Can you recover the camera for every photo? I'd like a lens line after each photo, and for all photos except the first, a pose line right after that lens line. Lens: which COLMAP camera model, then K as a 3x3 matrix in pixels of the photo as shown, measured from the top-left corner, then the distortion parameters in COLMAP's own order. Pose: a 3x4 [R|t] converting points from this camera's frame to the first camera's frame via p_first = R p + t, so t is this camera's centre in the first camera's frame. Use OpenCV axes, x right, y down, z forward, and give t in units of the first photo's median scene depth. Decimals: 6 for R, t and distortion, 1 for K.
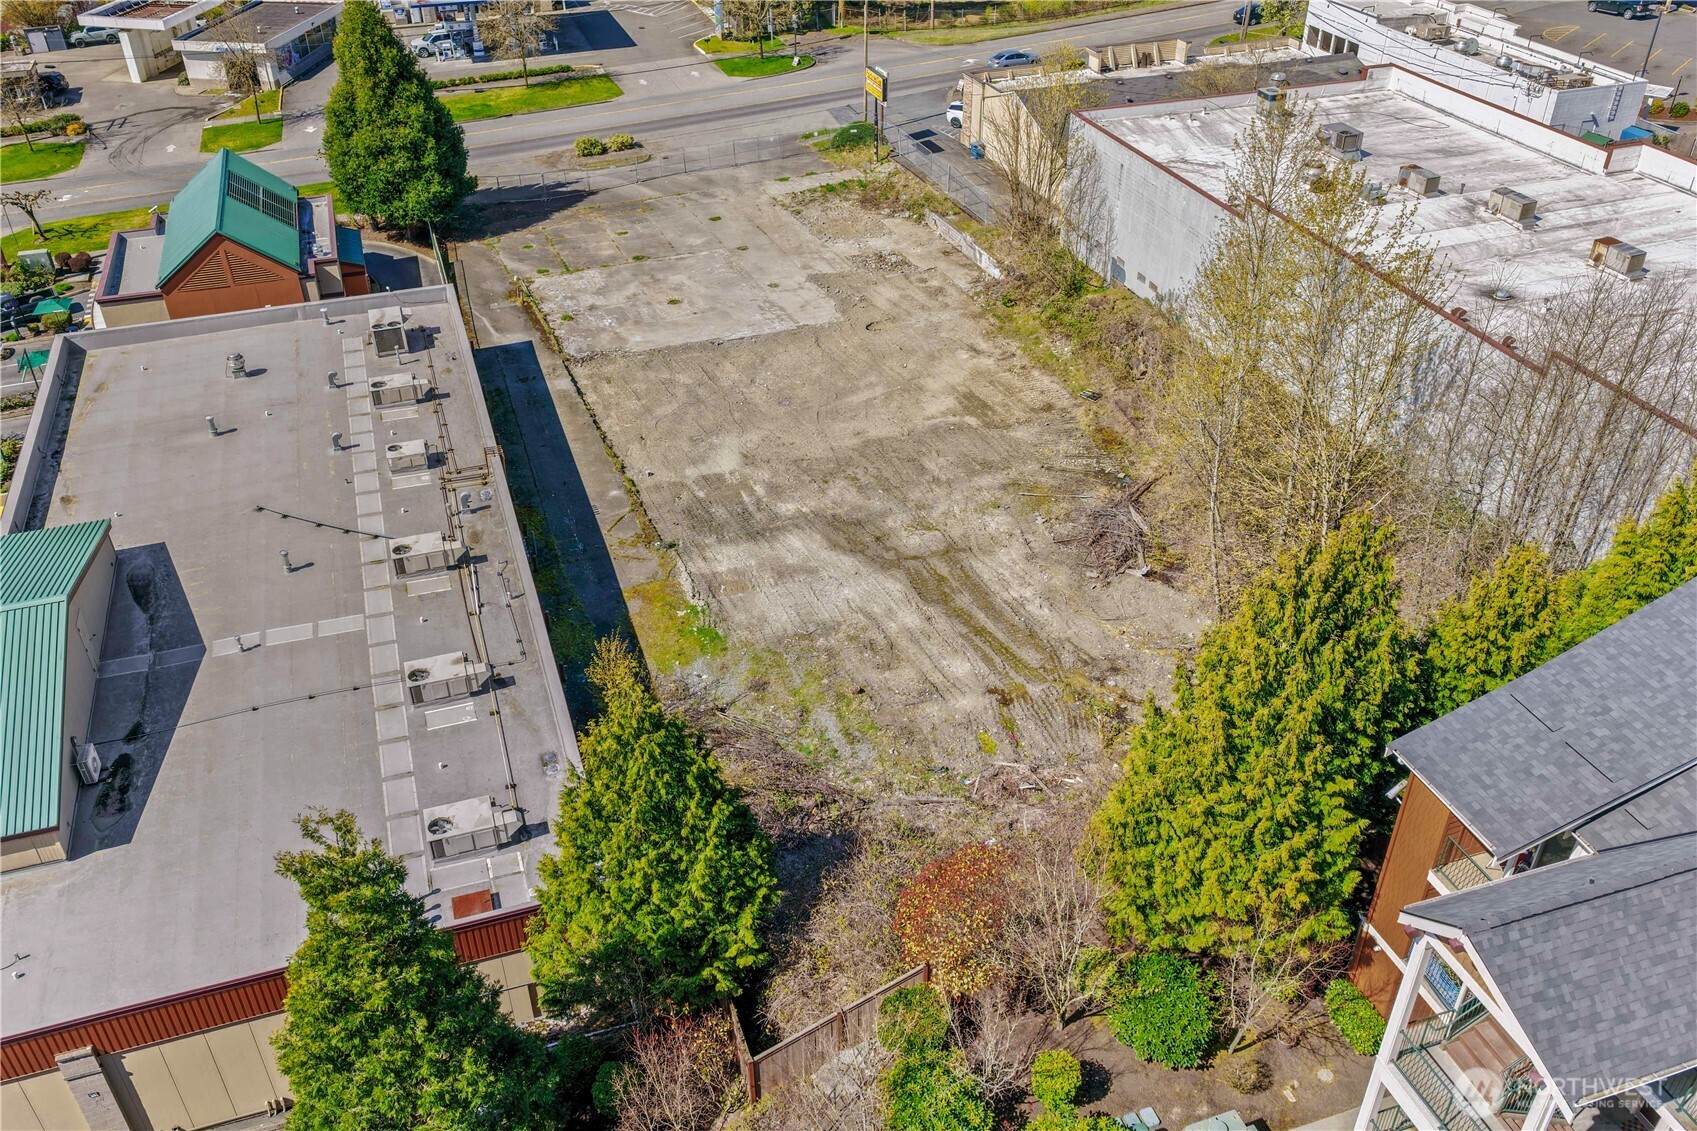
lens RADIAL K [[1408.1, 0, 848.5], [0, 1408.1, 565.5], [0, 0, 1]] dist [-0.010289, 0.032445]
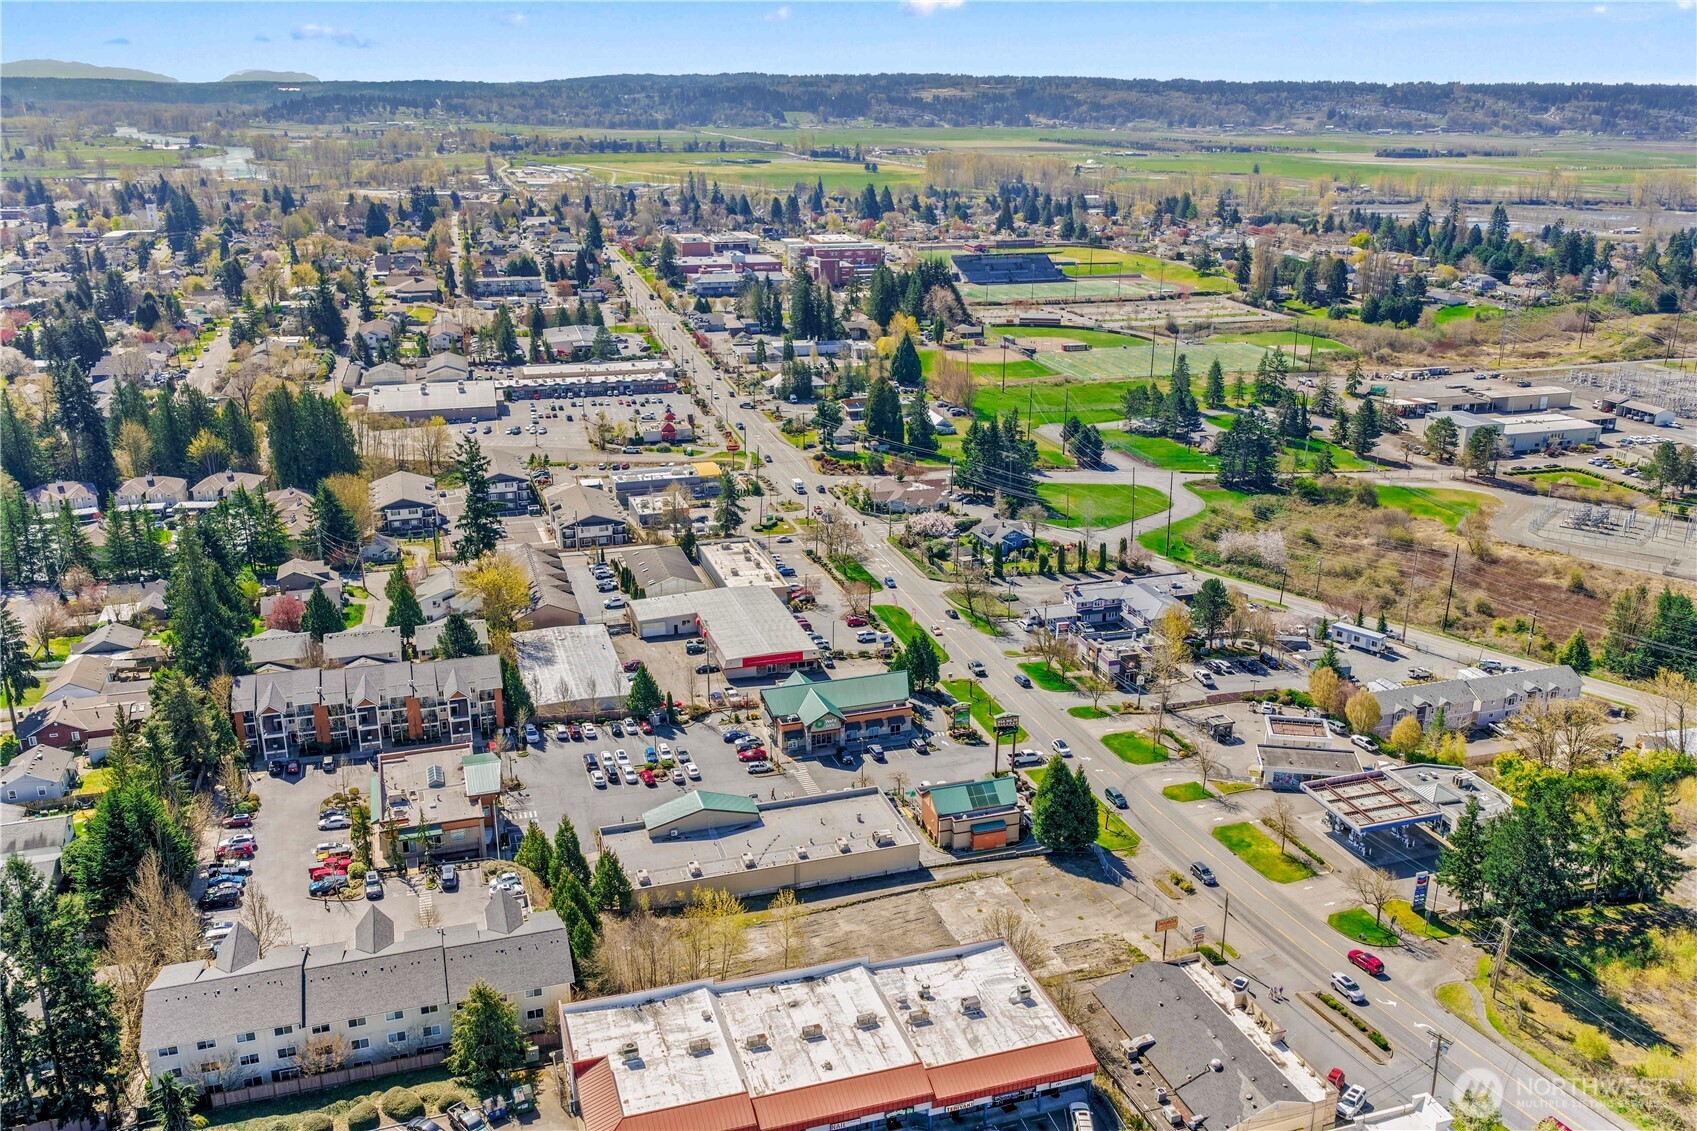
lens RADIAL K [[1408.1, 0, 848.5], [0, 1408.1, 565.5], [0, 0, 1]] dist [-0.010289, 0.032445]
pose [[-0.017162, 0.326408, -0.945073, 2.373884], [-0.565974, 0.776029, 0.278302, -1.439935], [0.824244, 0.539663, 0.171420, 0.110577]]
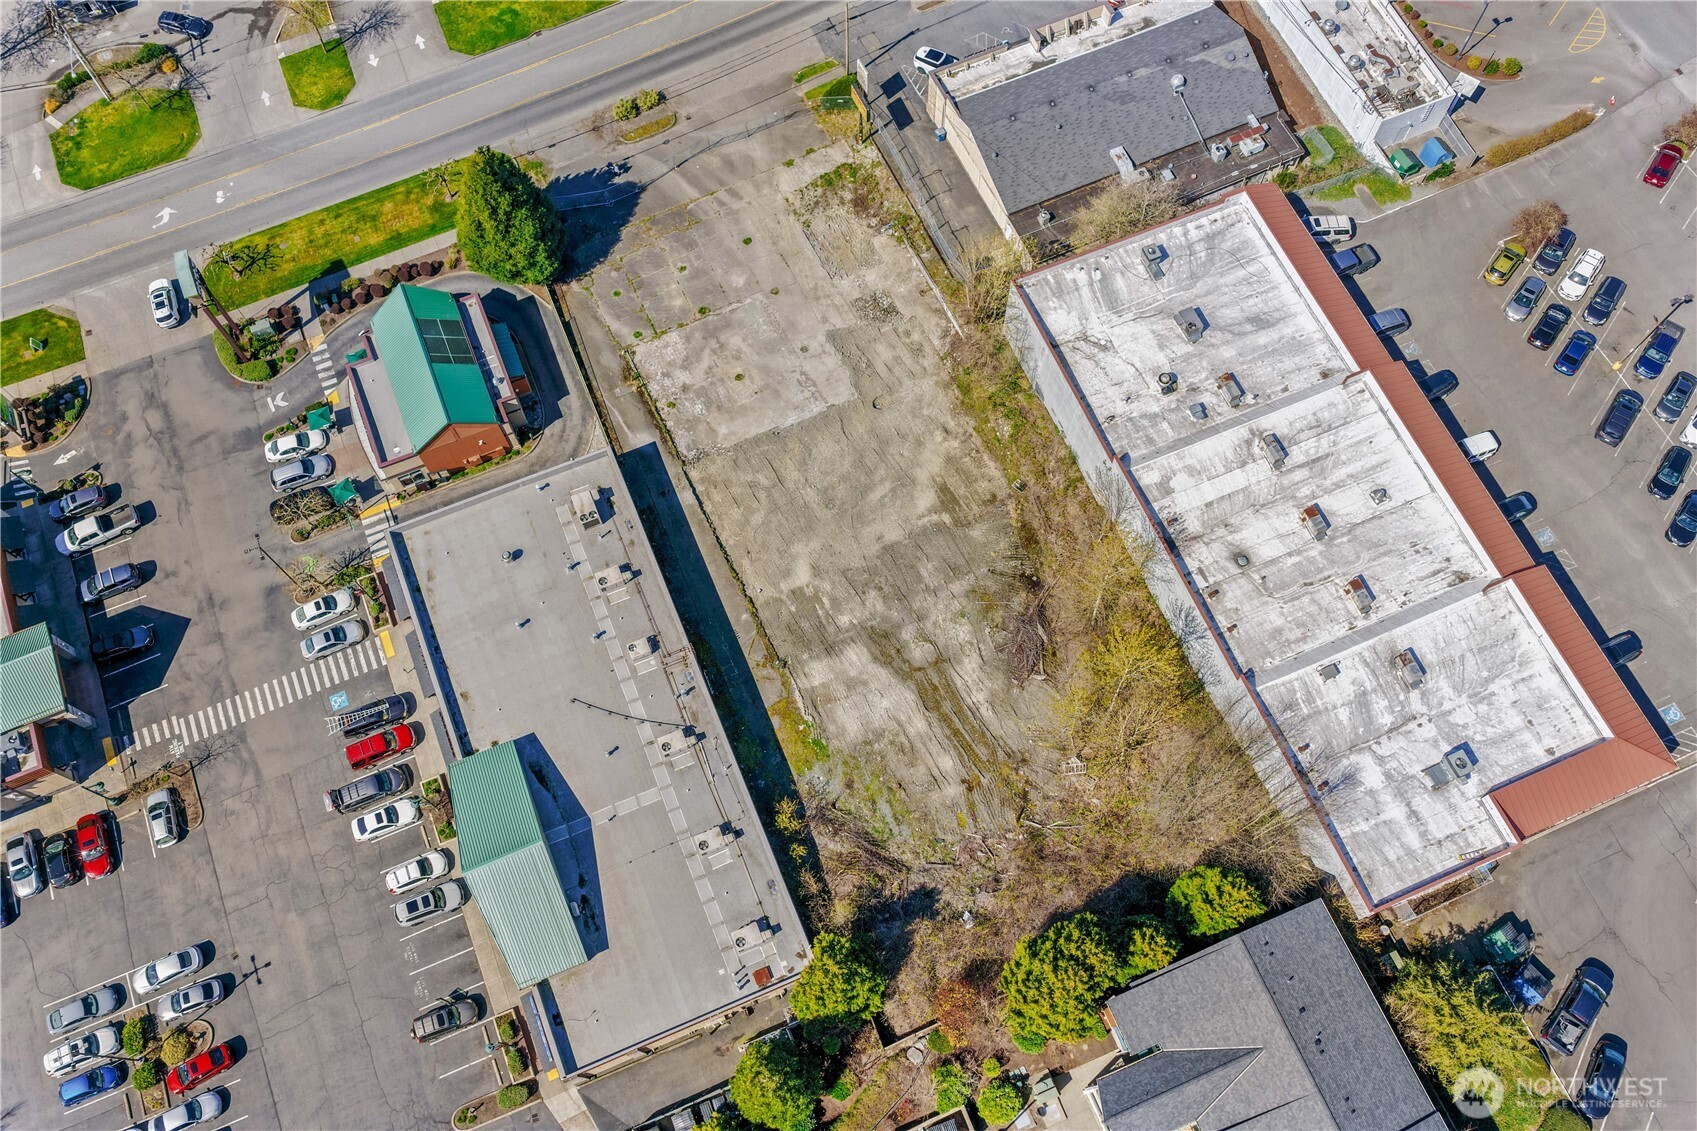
lens RADIAL K [[1406.2, 0, 848.5], [0, 1406.2, 565.5], [0, 0, 1]] dist [-0.007263, 0.028132]
pose [[0.997478, -0.067477, 0.022007, -0.068314], [0.044096, 0.832143, 0.552805, -1.007459], [-0.055615, -0.550440, 0.833020, -0.401149]]
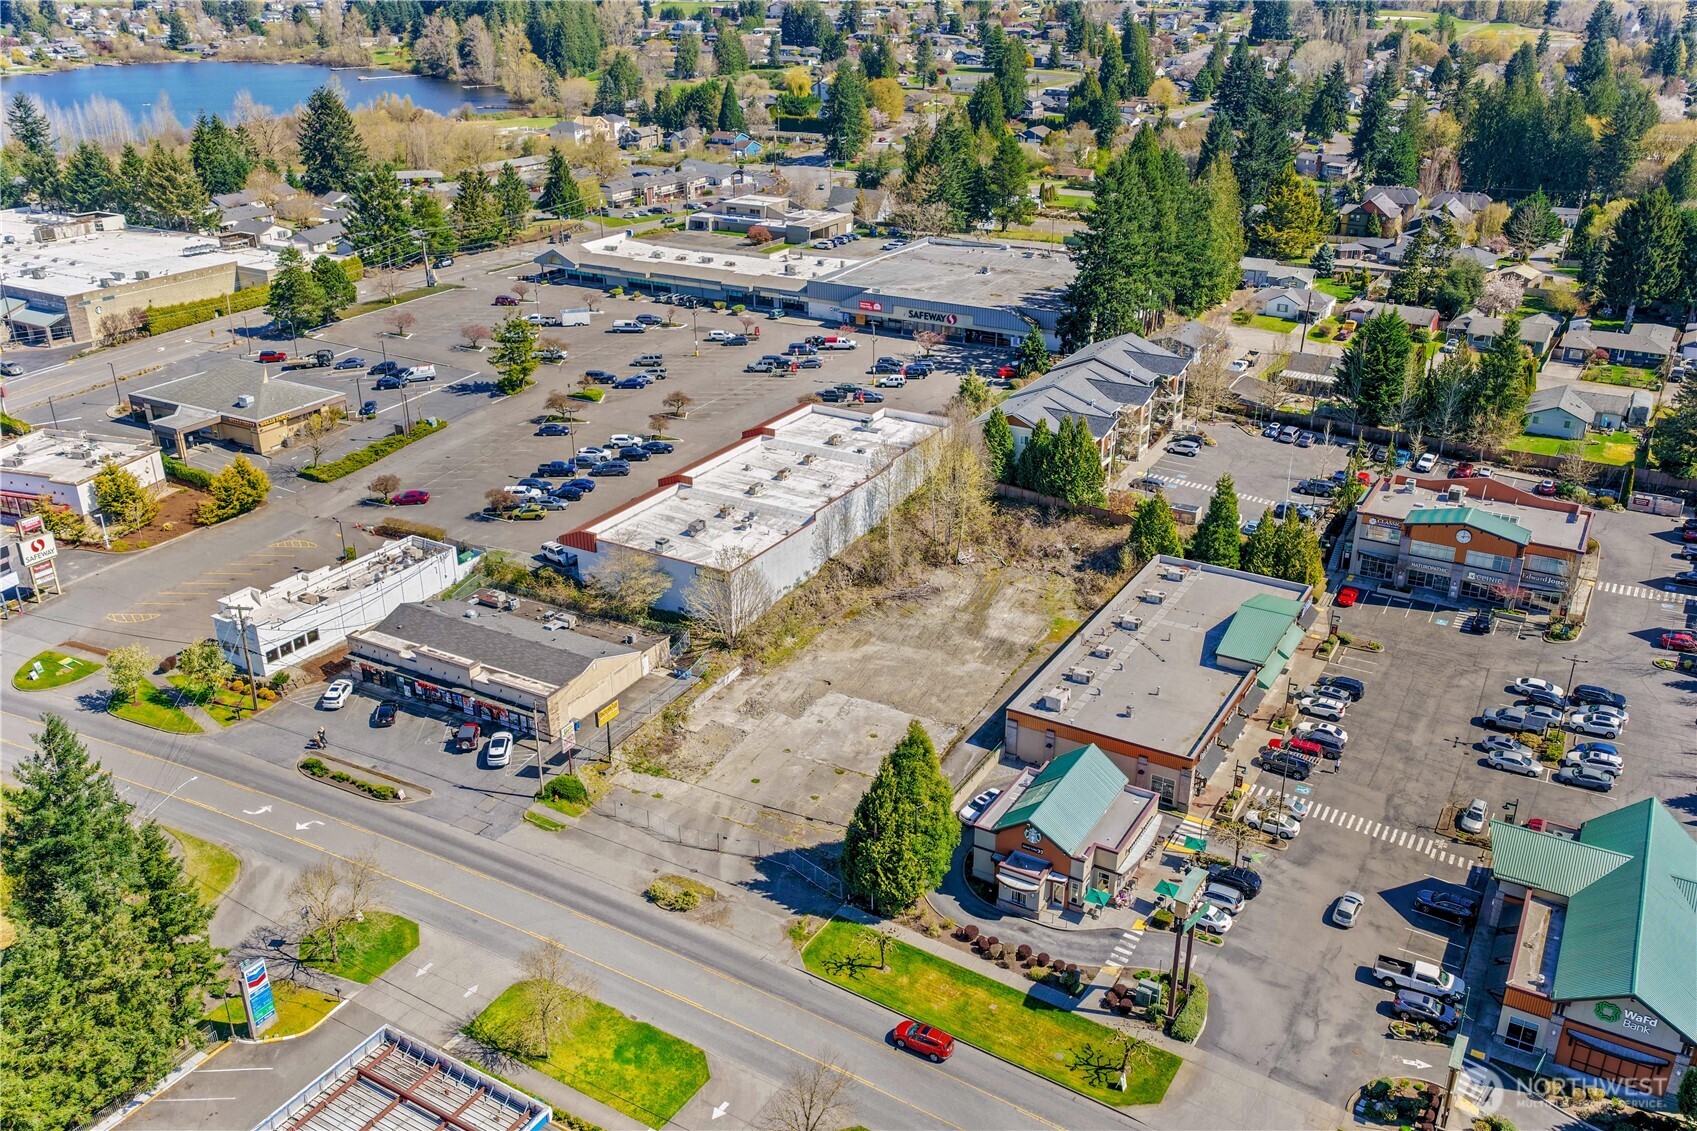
lens RADIAL K [[1406.2, 0, 848.5], [0, 1406.2, 565.5], [0, 0, 1]] dist [-0.007263, 0.028132]
pose [[-0.649604, -0.302338, 0.697571, -1.514678], [0.432455, 0.607694, 0.666101, -1.798409], [-0.625298, 0.734370, -0.264013, 1.610377]]
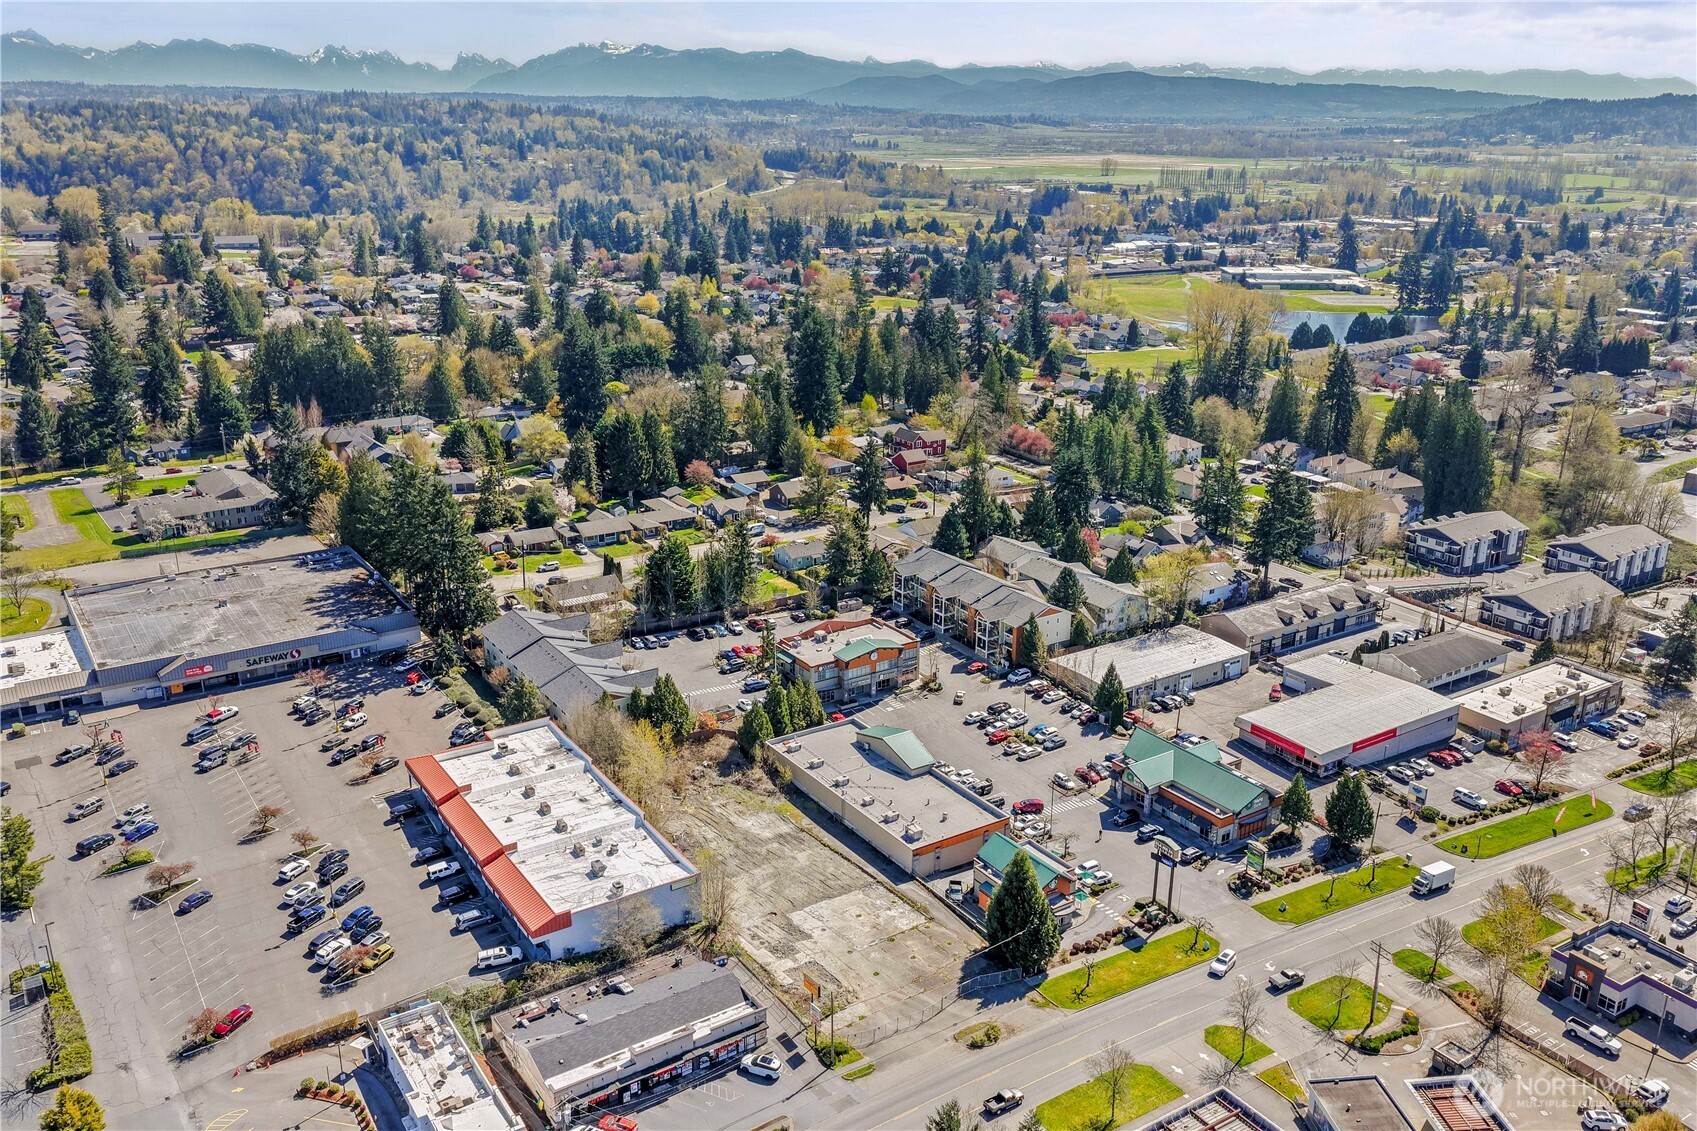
lens RADIAL K [[1408.1, 0, 848.5], [0, 1408.1, 565.5], [0, 0, 1]] dist [-0.010289, 0.032445]
pose [[-0.968526, 0.077679, -0.236483, 0.513553], [-0.140822, 0.612401, 0.777904, -2.980085], [0.205249, 0.786722, -0.582187, 2.359588]]
